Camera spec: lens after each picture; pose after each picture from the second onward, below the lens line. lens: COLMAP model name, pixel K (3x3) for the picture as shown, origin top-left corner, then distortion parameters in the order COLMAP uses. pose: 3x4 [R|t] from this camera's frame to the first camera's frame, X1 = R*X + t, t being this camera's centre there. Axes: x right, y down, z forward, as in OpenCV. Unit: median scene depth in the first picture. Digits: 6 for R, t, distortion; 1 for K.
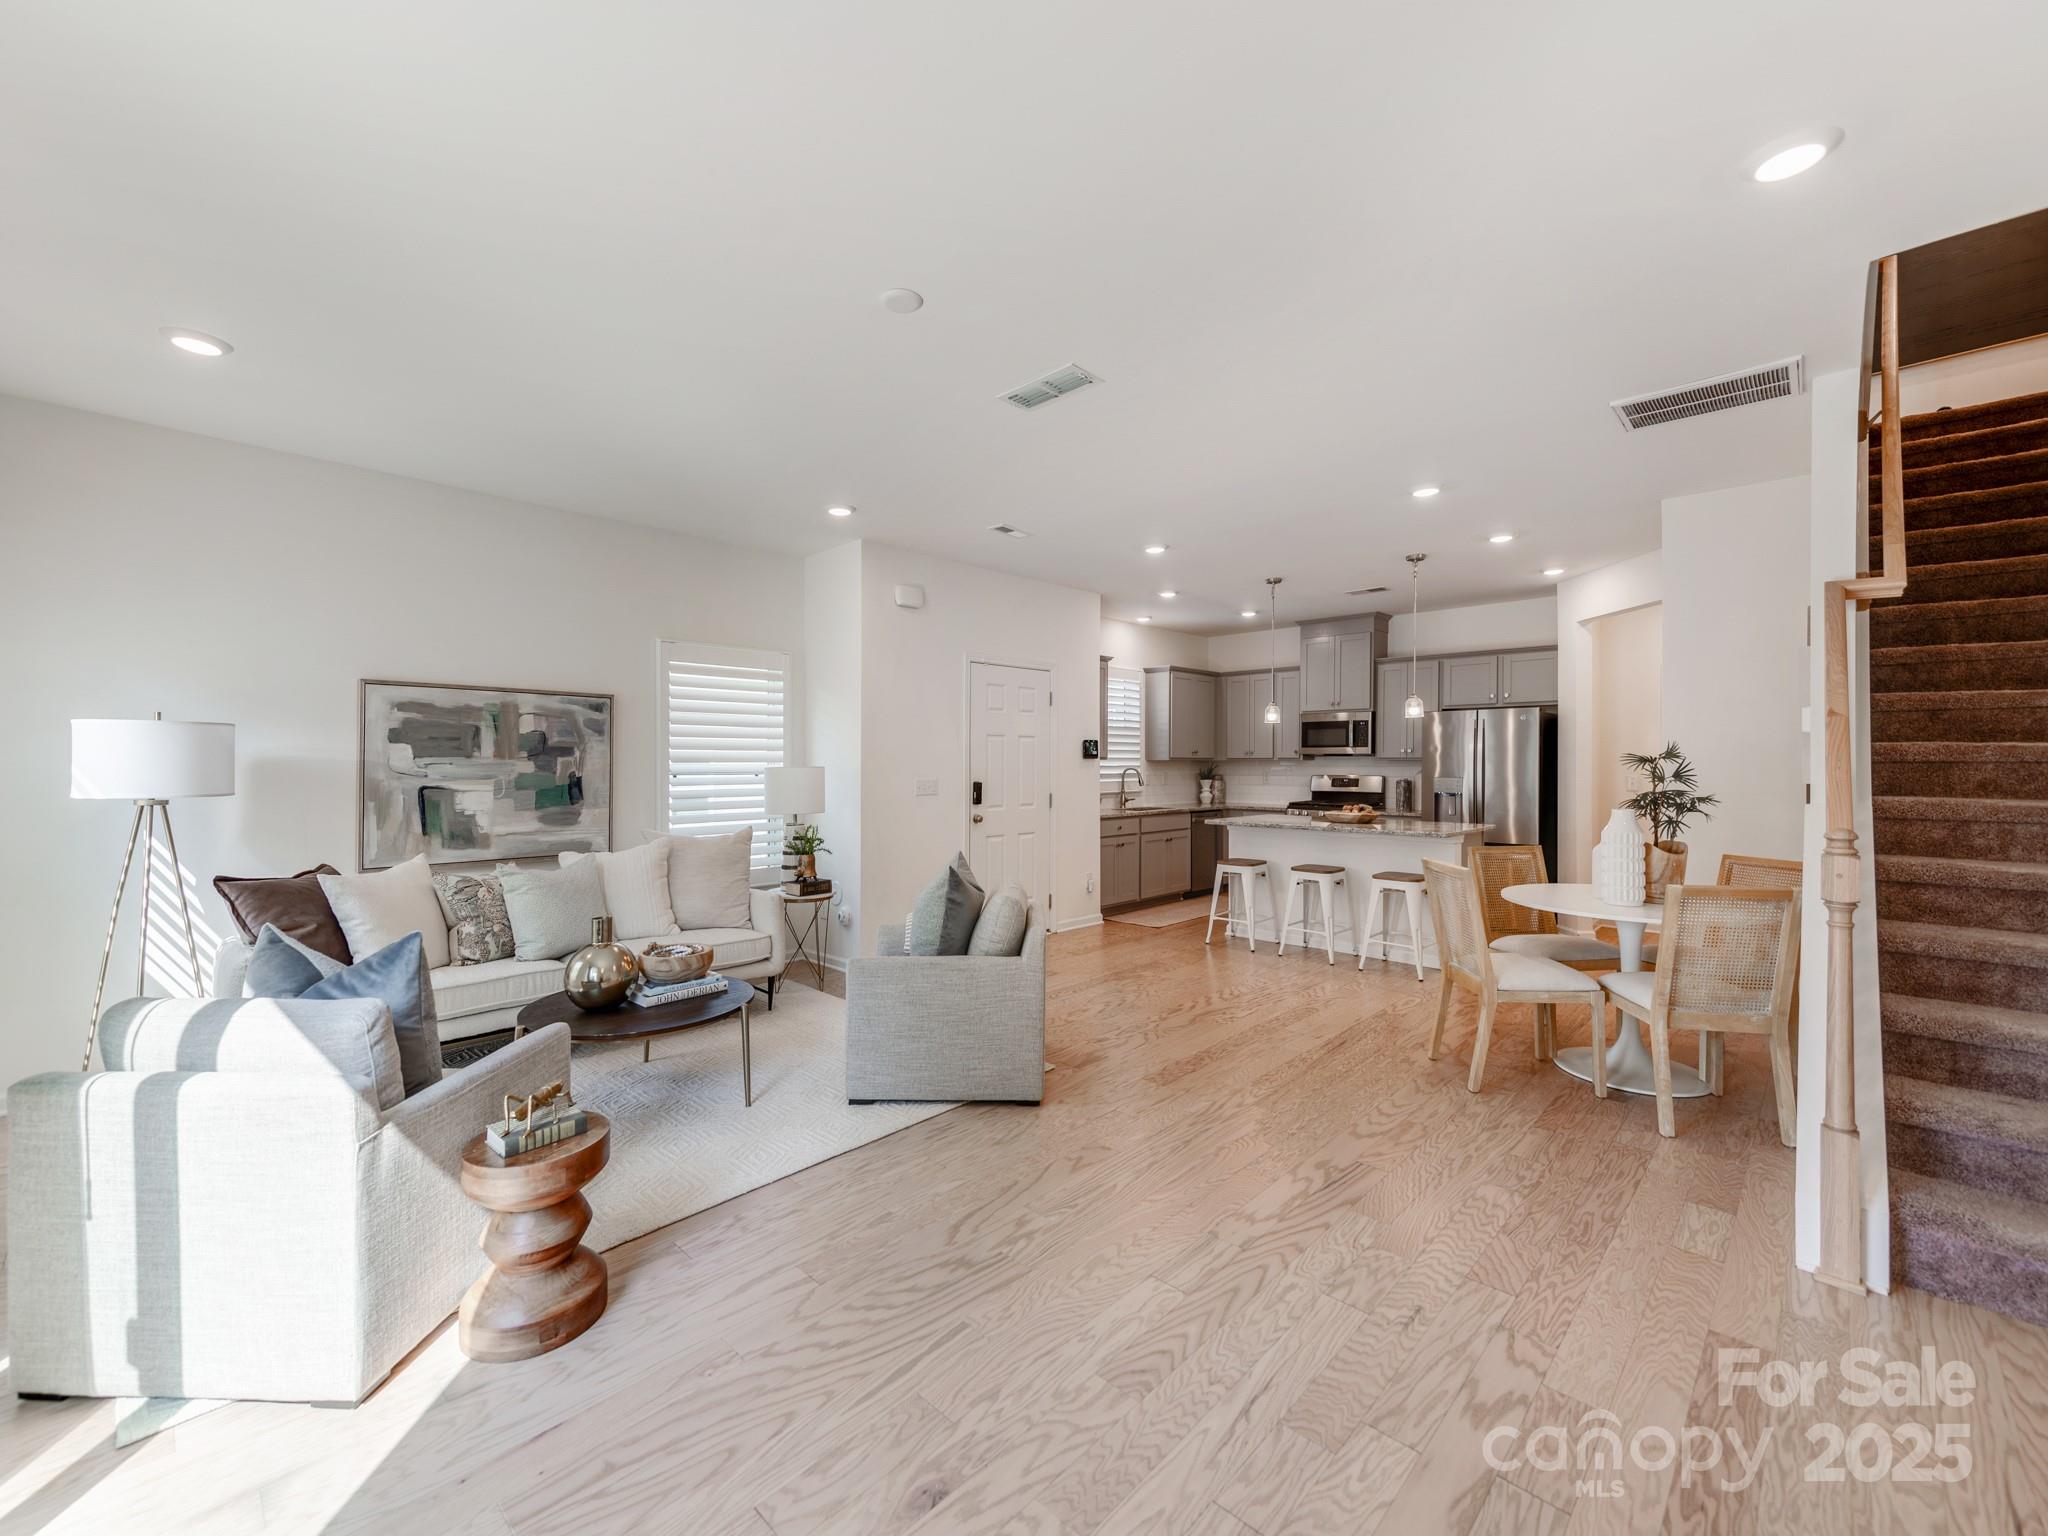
lens RADIAL K [[873.1, 0, 1028.6], [0, 873.1, 764.4], [0, 0, 1]] dist [0.014401, -0.000186]
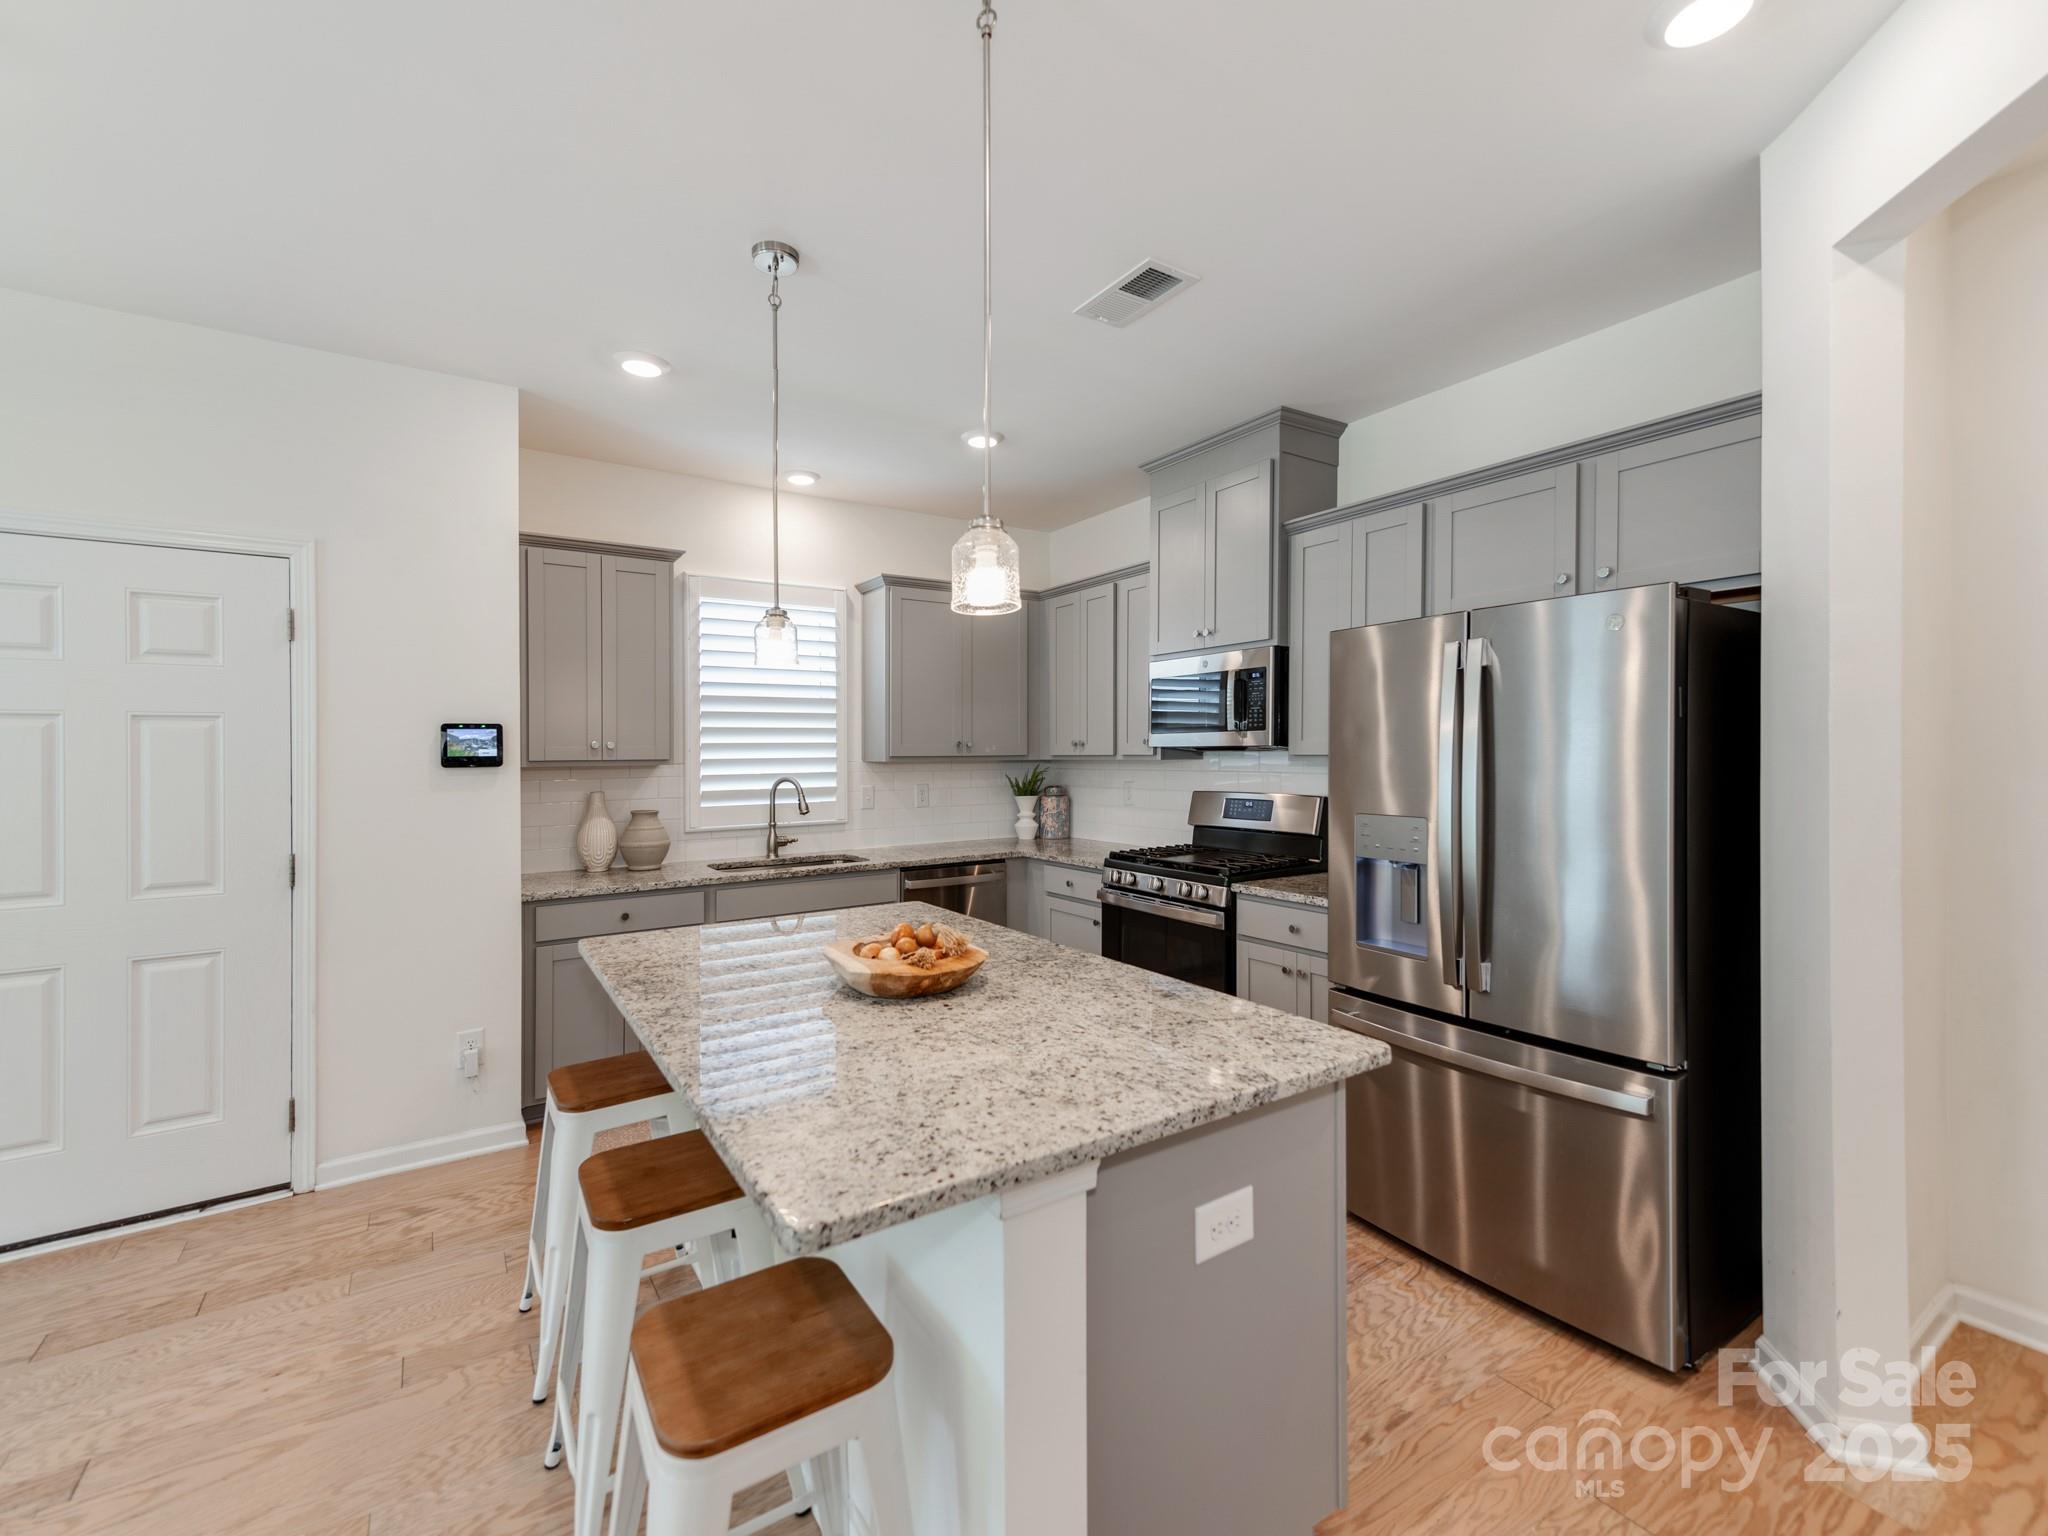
lens RADIAL K [[836.7, 0, 1024.0], [0, 836.7, 768.0], [0, 0, 1]] dist [0.009265, -0.000025]
pose [[0.966424, -0.004360, -0.256915, 0.660016], [0.009017, 0.999816, 0.016951, -0.015869], [0.256793, -0.018699, 0.966285, 0.999349]]
